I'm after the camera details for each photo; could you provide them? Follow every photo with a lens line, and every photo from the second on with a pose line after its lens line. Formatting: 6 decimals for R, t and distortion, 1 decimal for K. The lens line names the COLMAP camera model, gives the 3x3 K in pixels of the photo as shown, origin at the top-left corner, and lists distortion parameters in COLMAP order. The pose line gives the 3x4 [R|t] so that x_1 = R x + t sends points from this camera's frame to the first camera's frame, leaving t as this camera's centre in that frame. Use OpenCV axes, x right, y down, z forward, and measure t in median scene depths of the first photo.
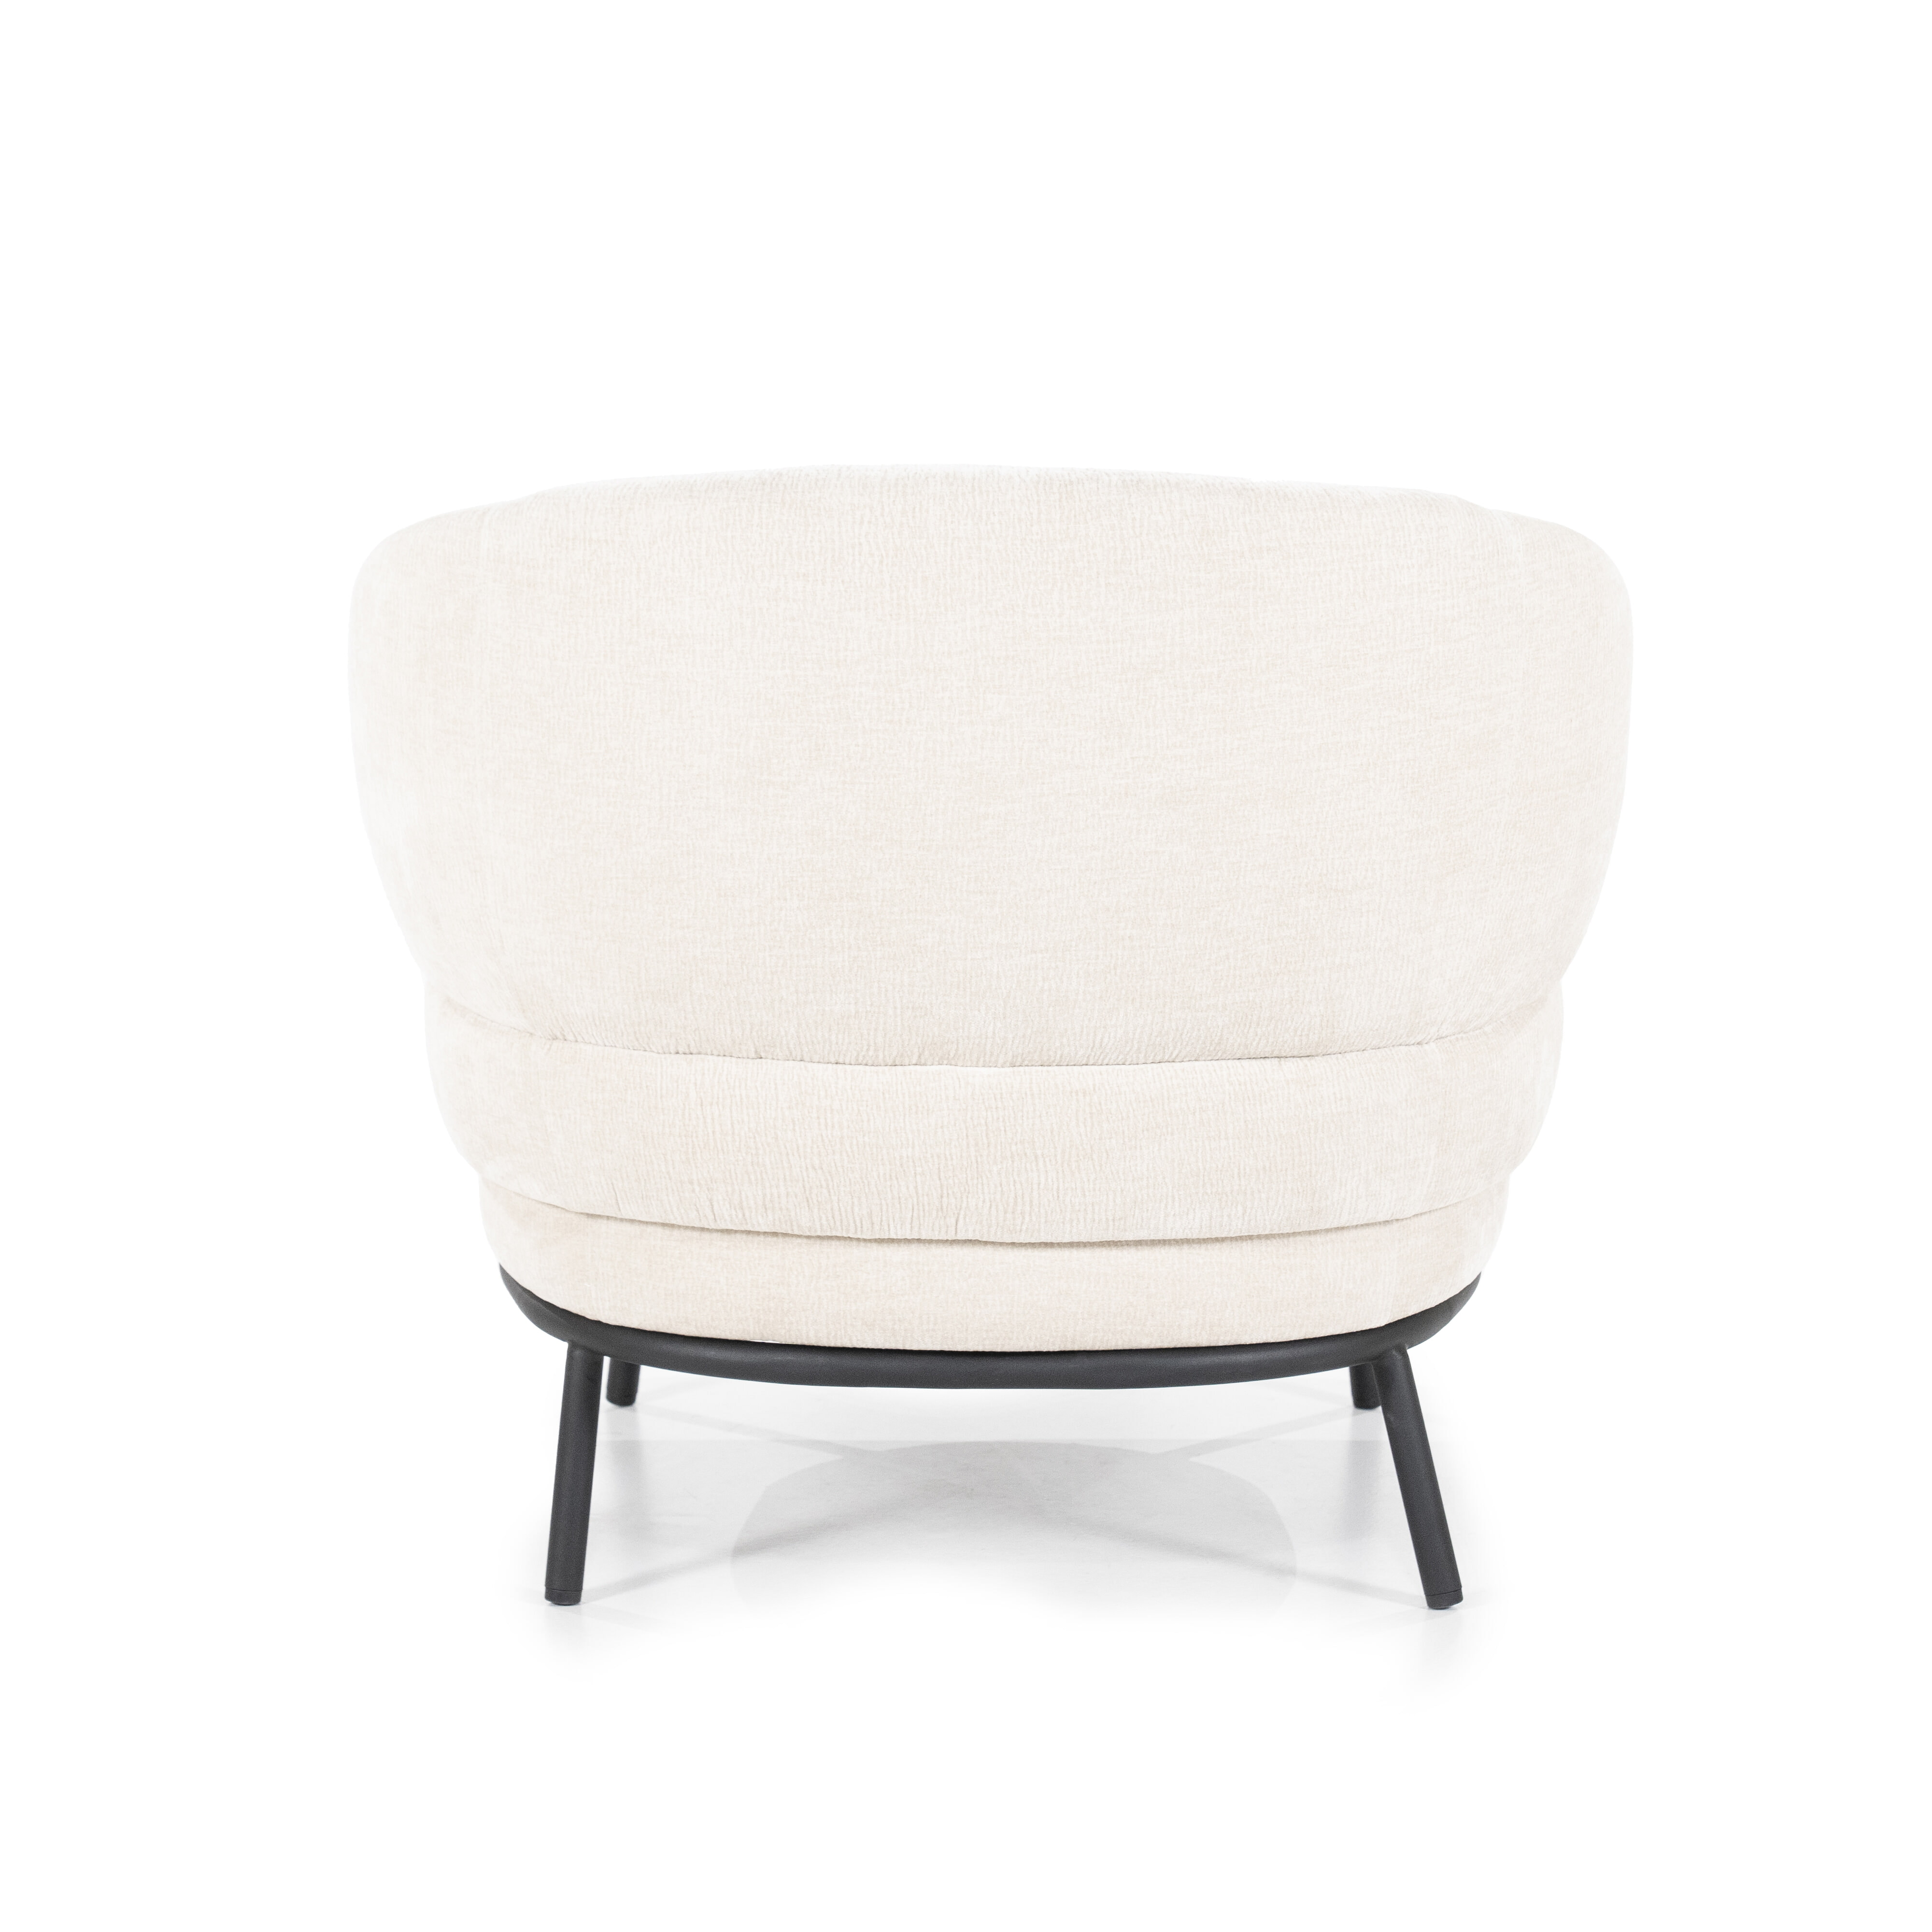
lens RADIAL K [[5568.0, 0, 966.0], [0, 5568.0, 966.0], [0, 0, 1]] dist [0.283513, -0.573677]
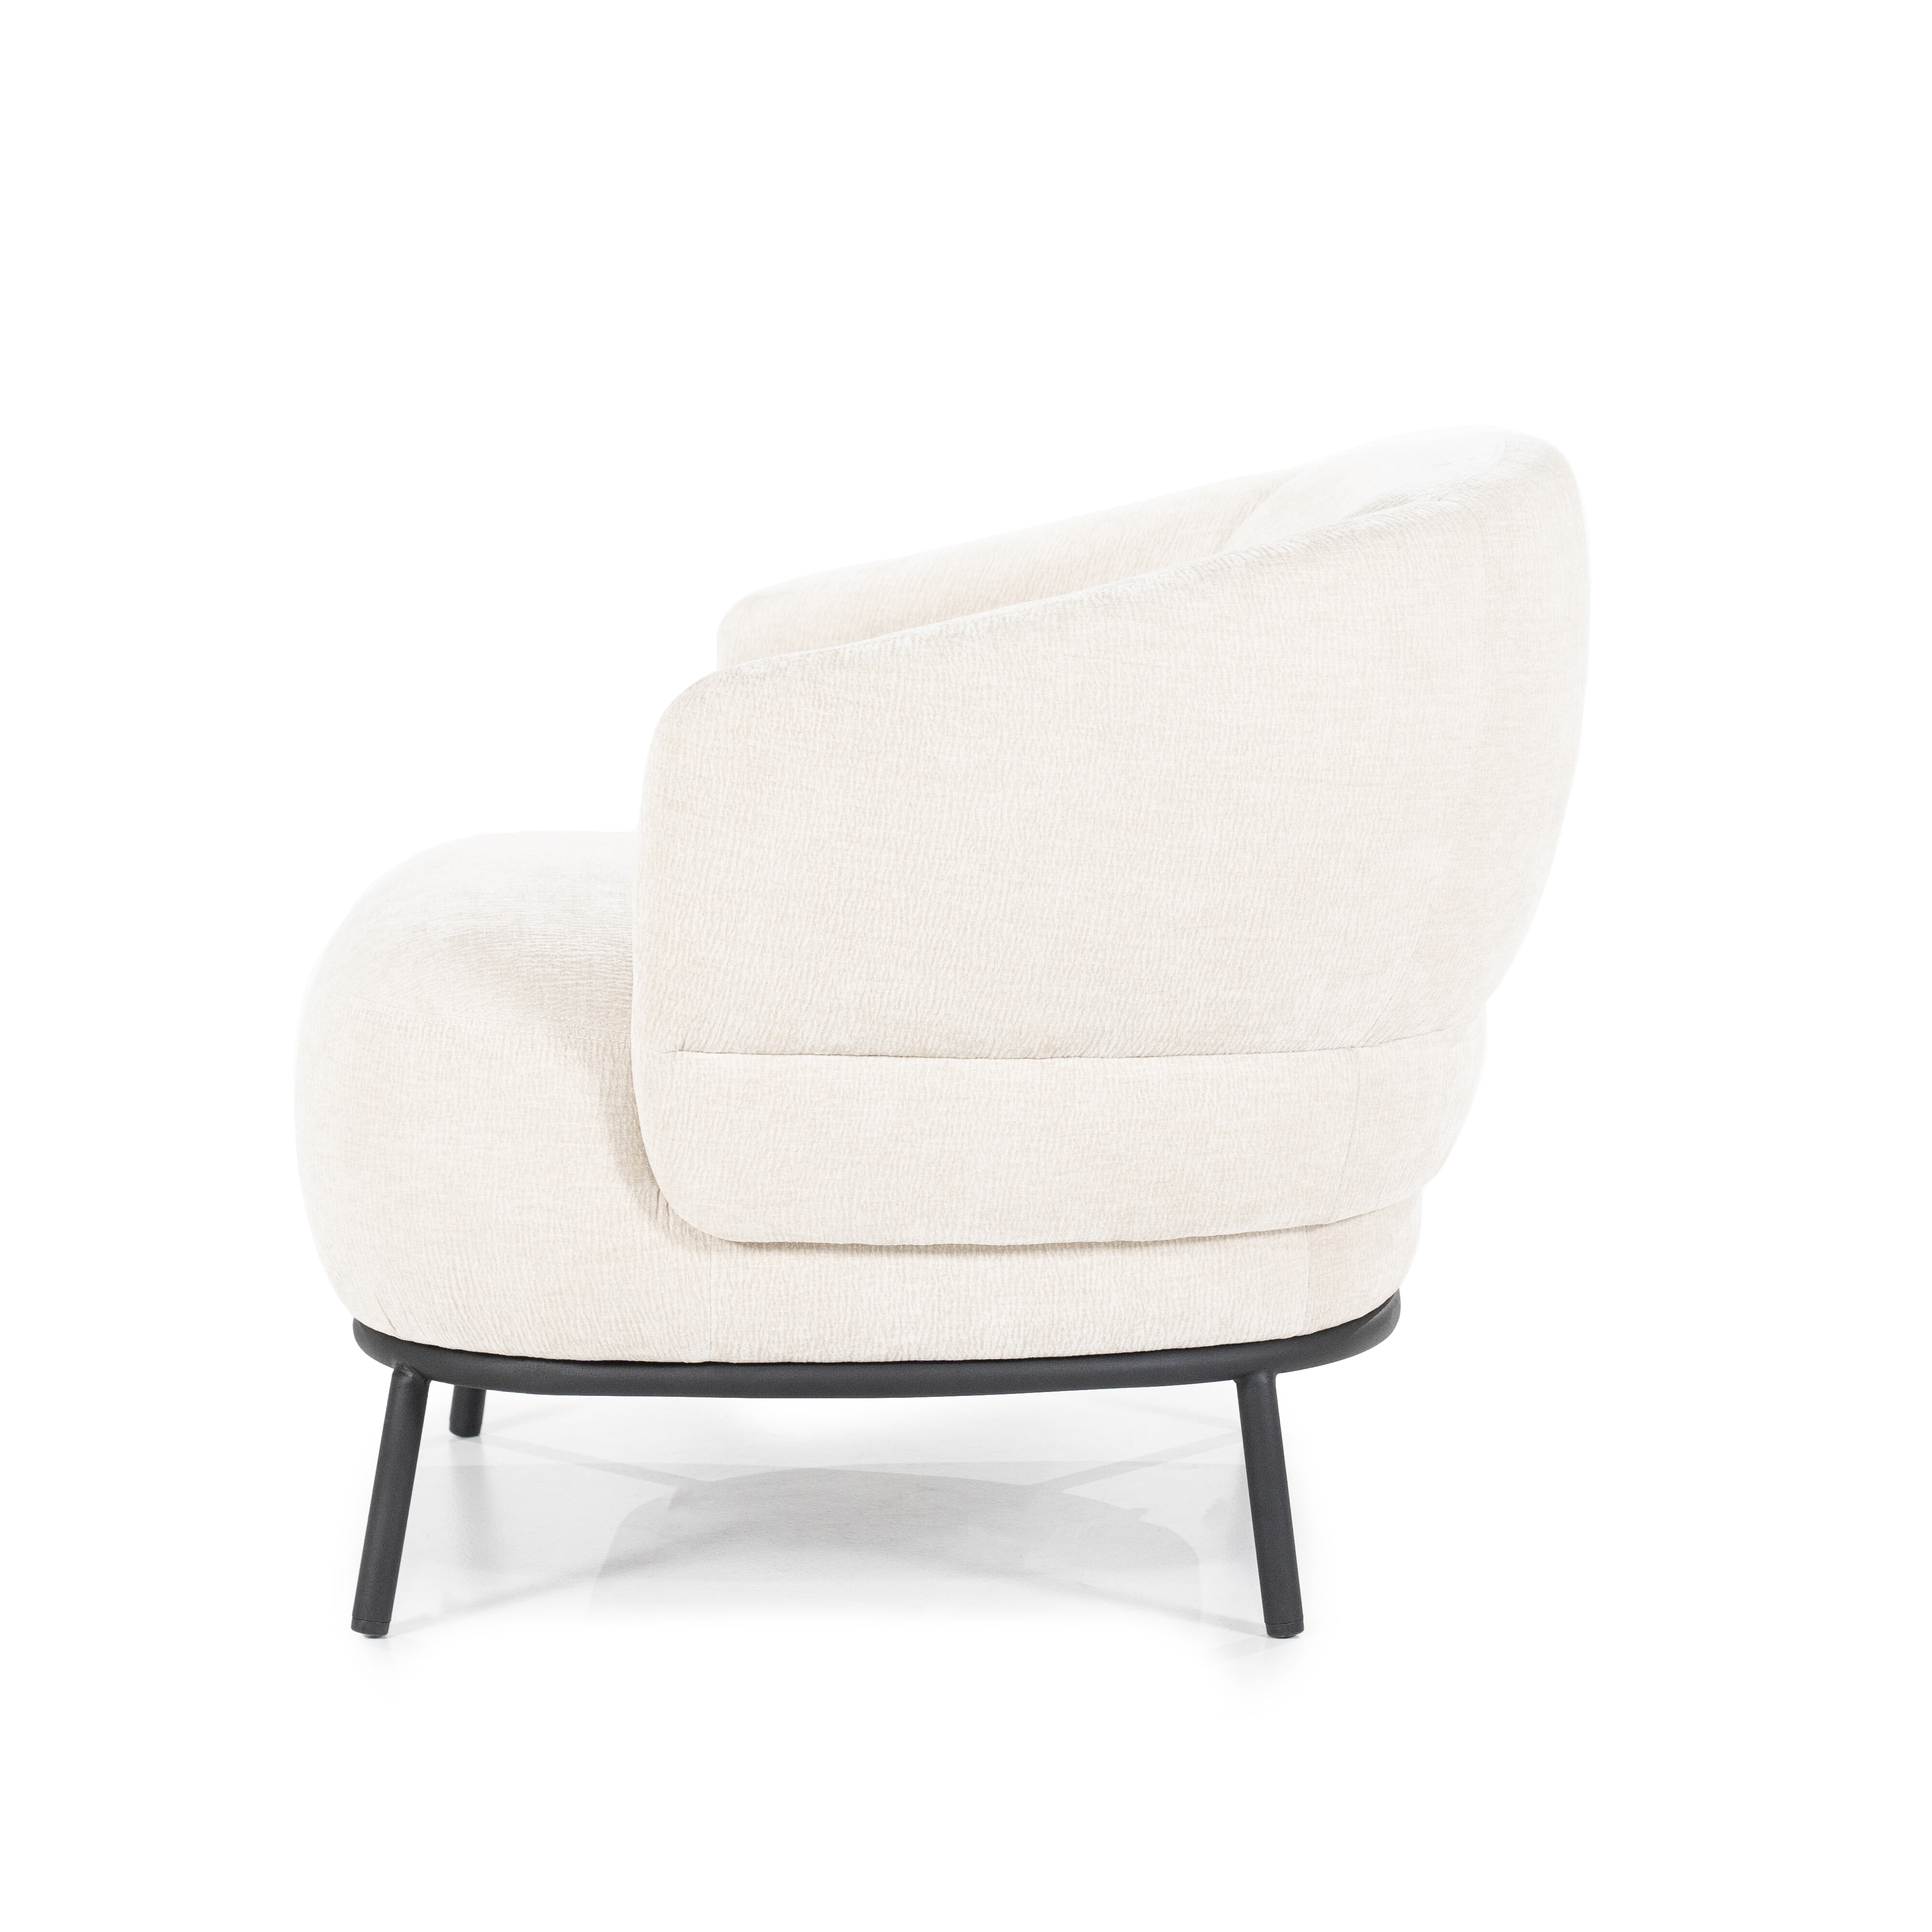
lens RADIAL K [[5568.0, 0, 966.0], [0, 5568.0, 966.0], [0, 0, 1]] dist [0.283513, -0.573677]
pose [[-0.000149, -0.144806, 0.989460, -1.097814], [0.146264, 0.978816, 0.143270, -0.159852], [-0.989246, 0.144744, 0.021034, 1.092863]]
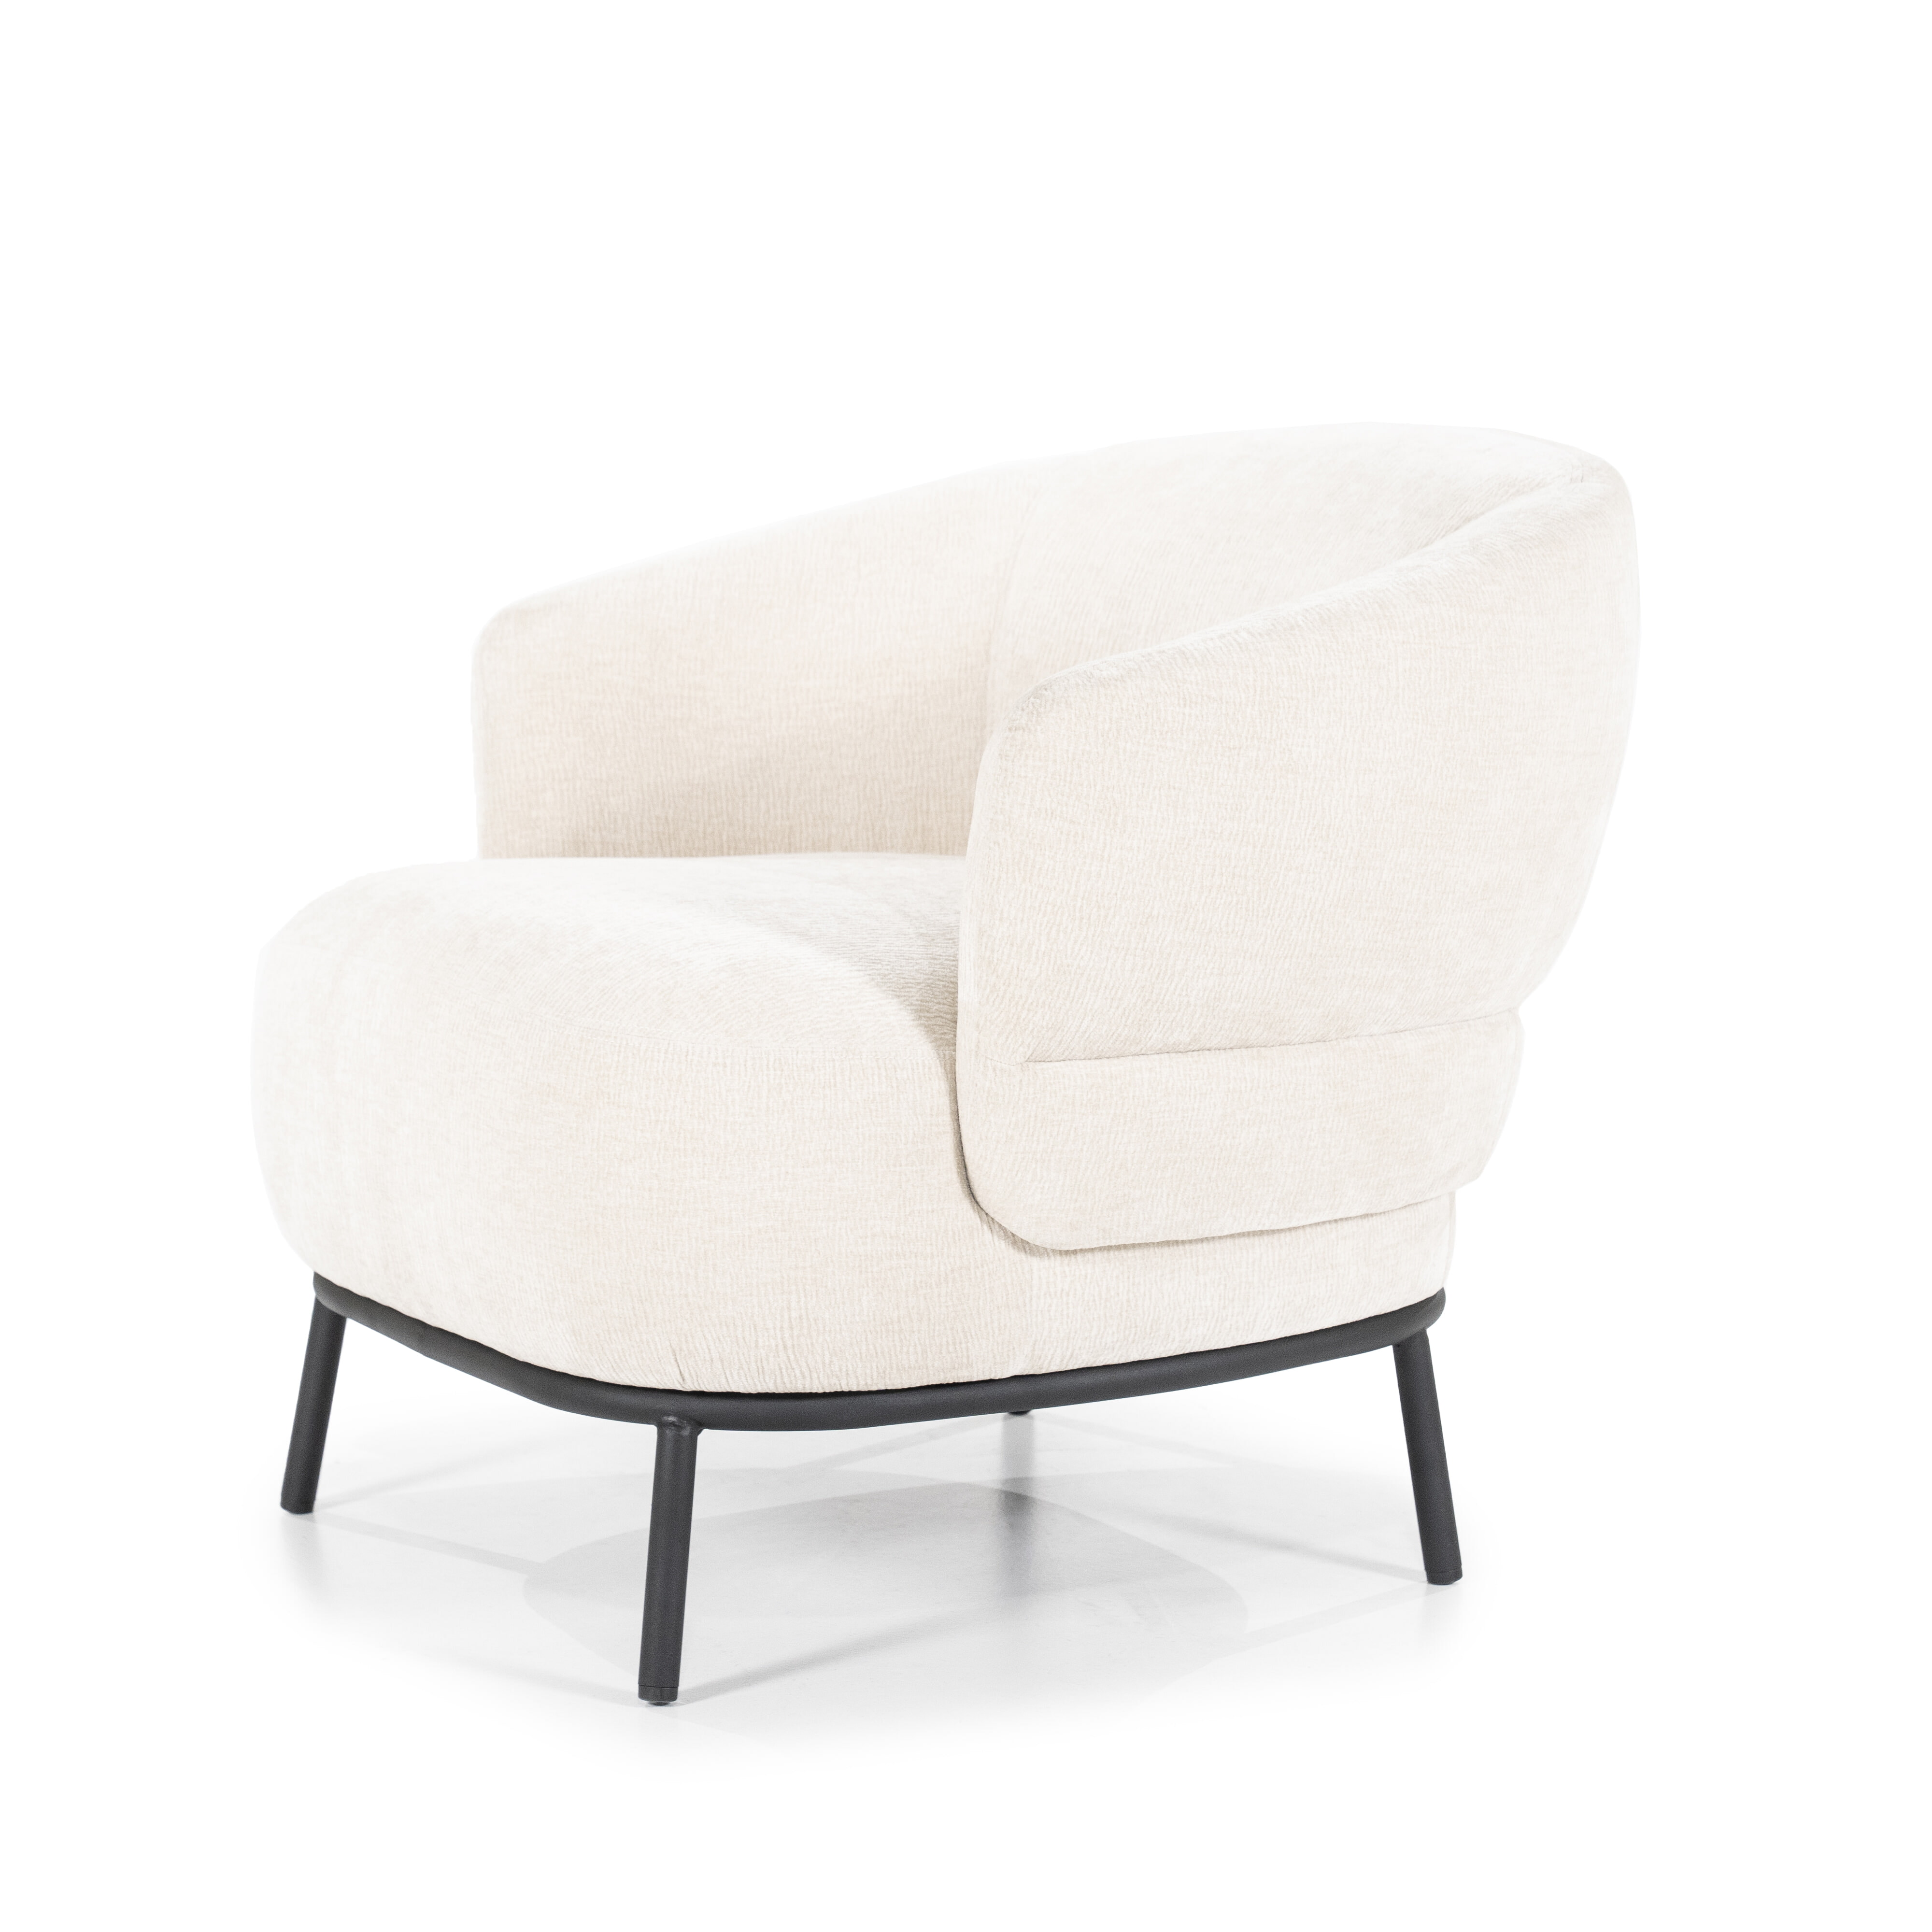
lens RADIAL K [[5568.0, 0, 966.0], [0, 5568.0, 966.0], [0, 0, 1]] dist [0.283513, -0.573677]
pose [[-0.504214, -0.125122, 0.854466, -0.945968], [0.127043, 0.967935, 0.216705, -0.241436], [-0.854183, 0.217820, -0.472151, 1.641381]]
